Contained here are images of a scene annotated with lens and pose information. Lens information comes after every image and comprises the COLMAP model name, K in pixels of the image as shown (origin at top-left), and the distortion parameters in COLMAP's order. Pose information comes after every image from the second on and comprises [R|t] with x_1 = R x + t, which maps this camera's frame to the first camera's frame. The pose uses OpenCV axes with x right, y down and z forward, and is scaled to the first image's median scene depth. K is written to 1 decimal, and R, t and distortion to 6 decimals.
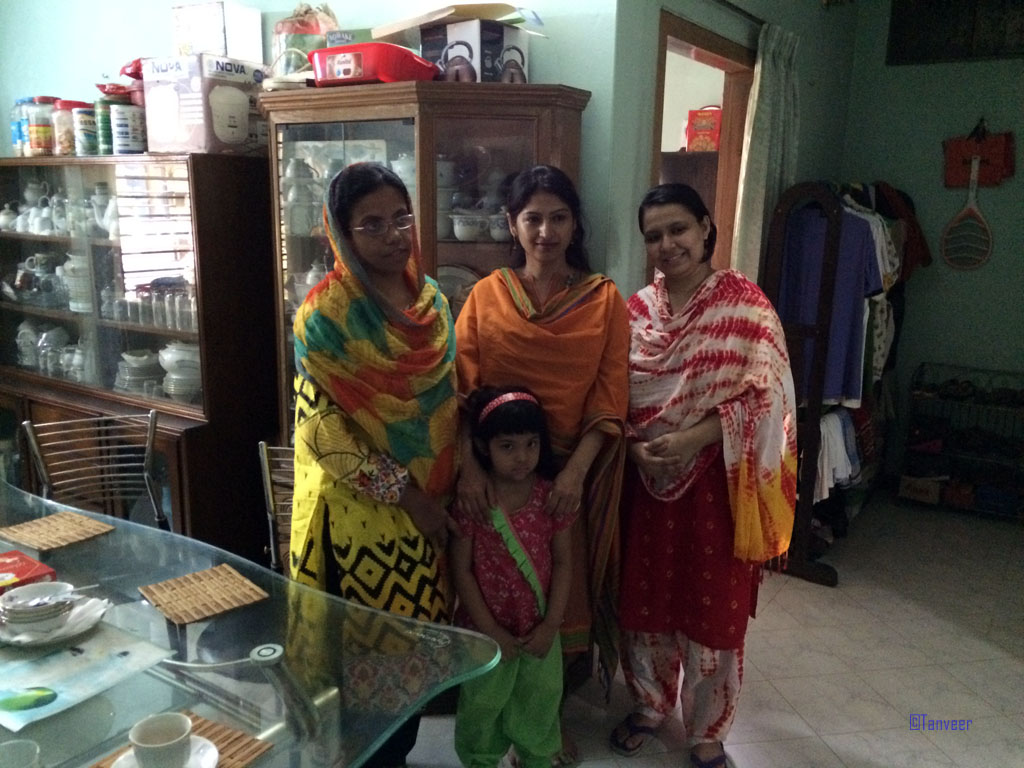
lens RADIAL K [[869.5, 0, 513.4], [0, 869.5, 390.1], [0, 0, 1]] dist [0.085521, -0.119782]
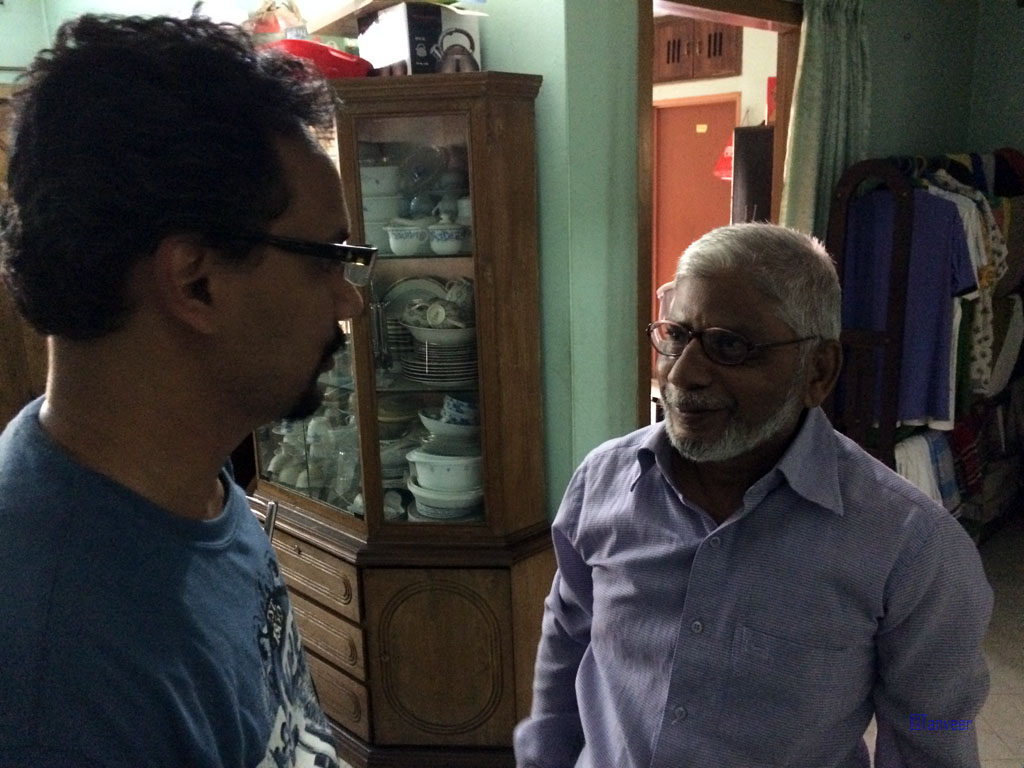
lens RADIAL K [[869.5, 0, 518.0], [0, 869.5, 381.3], [0, 0, 1]] dist [0.085521, -0.119782]
pose [[0.977848, -0.000249, -0.209317, 0.216555], [0.003498, 0.999879, 0.015153, -0.049995], [0.209288, -0.015549, 0.977730, 0.139966]]
